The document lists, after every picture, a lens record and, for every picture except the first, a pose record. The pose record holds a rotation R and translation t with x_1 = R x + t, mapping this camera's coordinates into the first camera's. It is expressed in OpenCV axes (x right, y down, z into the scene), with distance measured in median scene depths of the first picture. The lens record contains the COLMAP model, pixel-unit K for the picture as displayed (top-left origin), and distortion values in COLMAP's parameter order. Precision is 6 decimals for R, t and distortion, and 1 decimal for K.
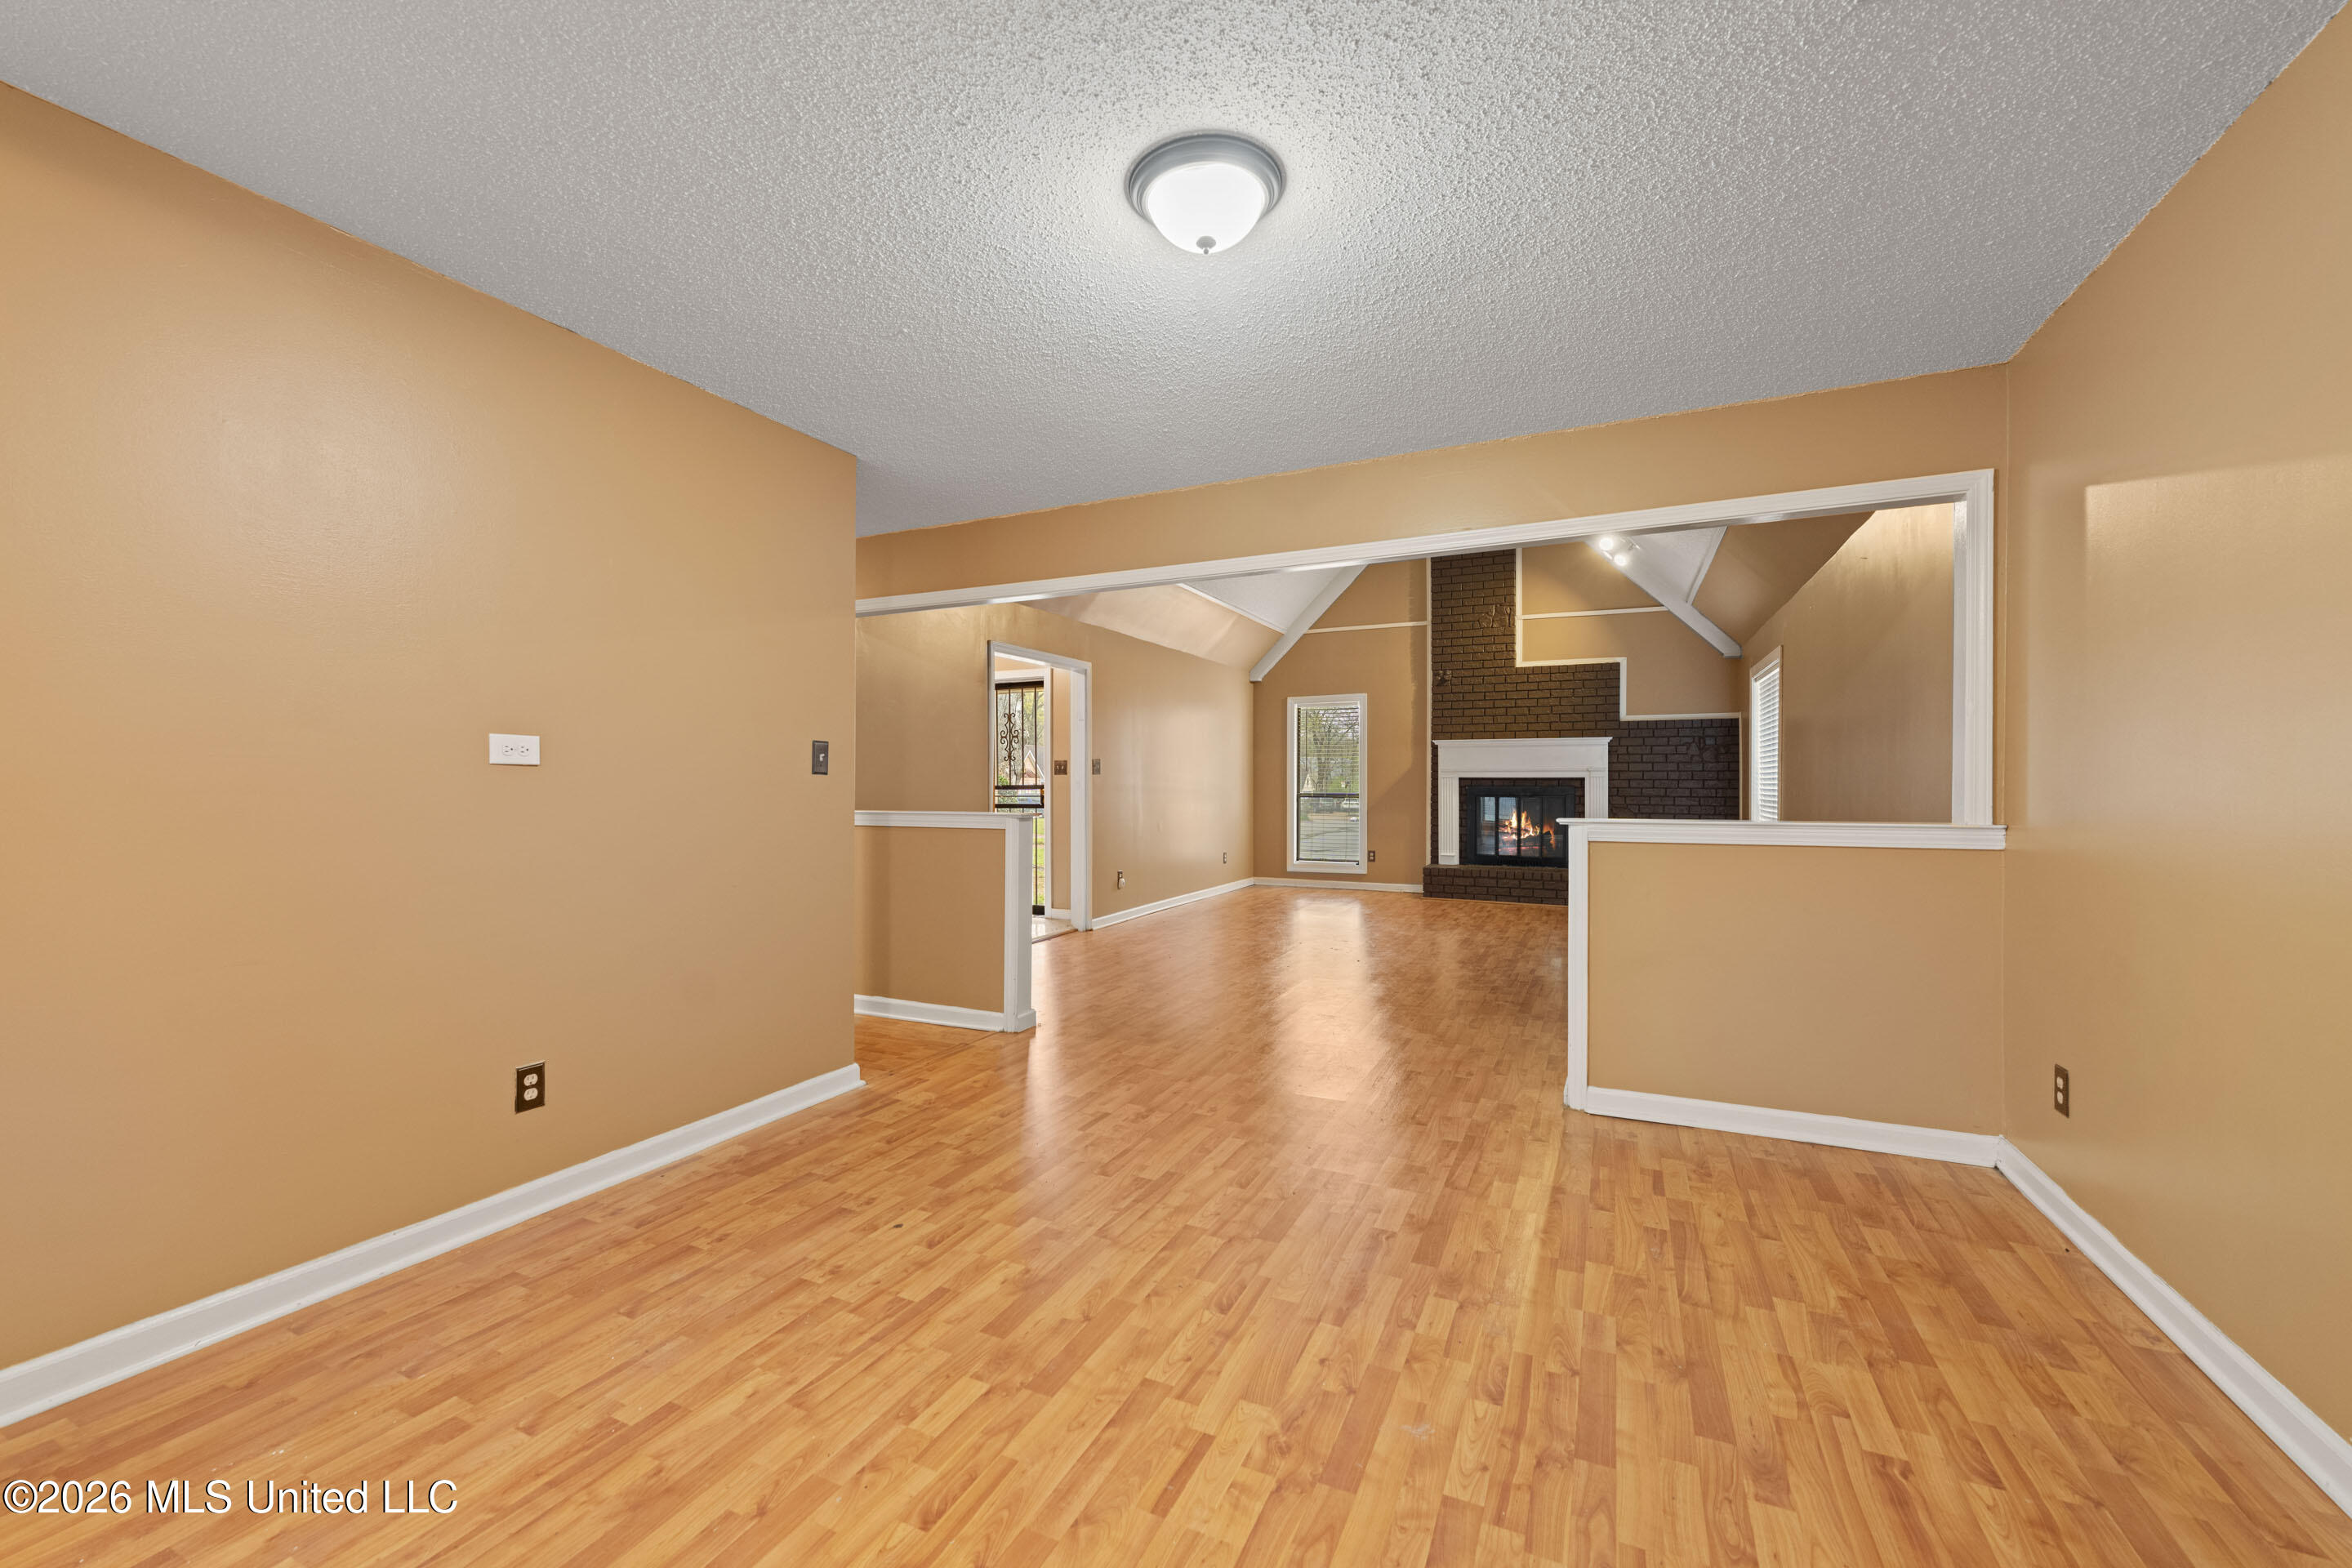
lens RADIAL K [[960.2, 0, 1147.9], [0, 960.2, 788.2], [0, 0, 1]] dist [-0.001240, -0.000127]
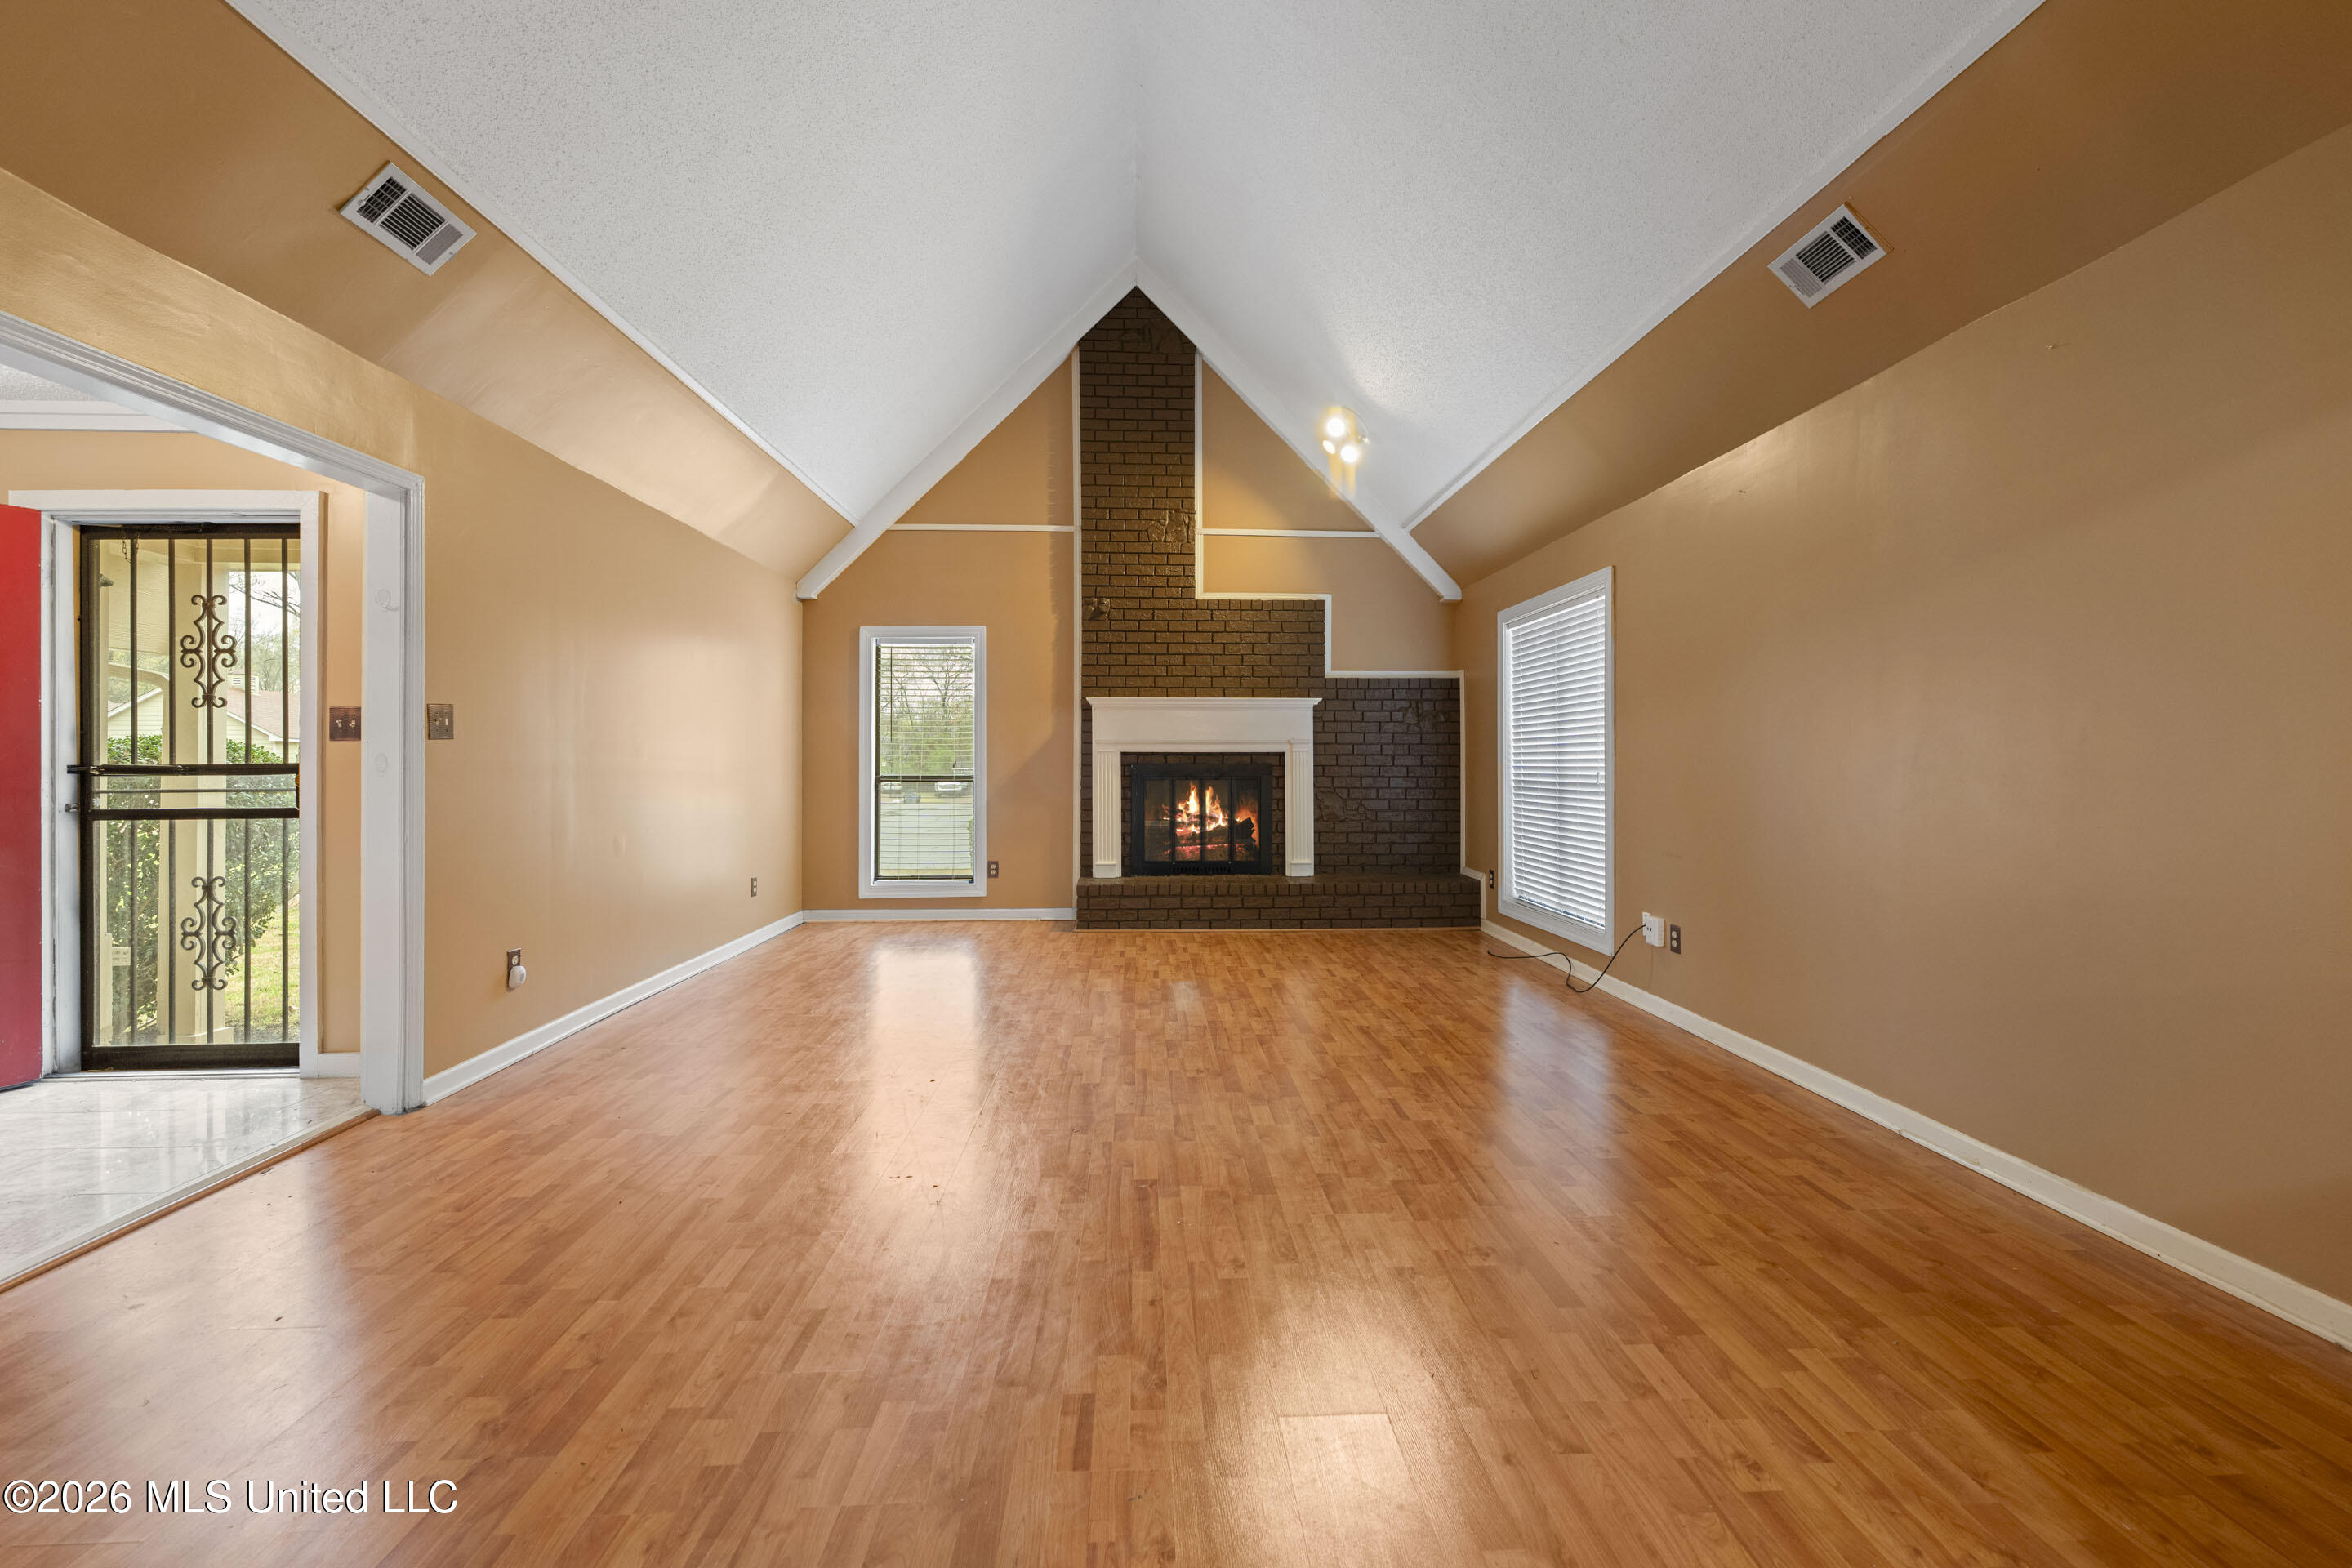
lens RADIAL K [[947.8, 0, 1177.8], [0, 947.8, 749.8], [0, 0, 1]] dist [0.001188, -0.000059]
pose [[0.870384, 0.004358, 0.492354, 0.021403], [0.004055, 0.999863, -0.016020, -0.001408], [-0.492357, 0.015940, 0.870248, 0.394499]]
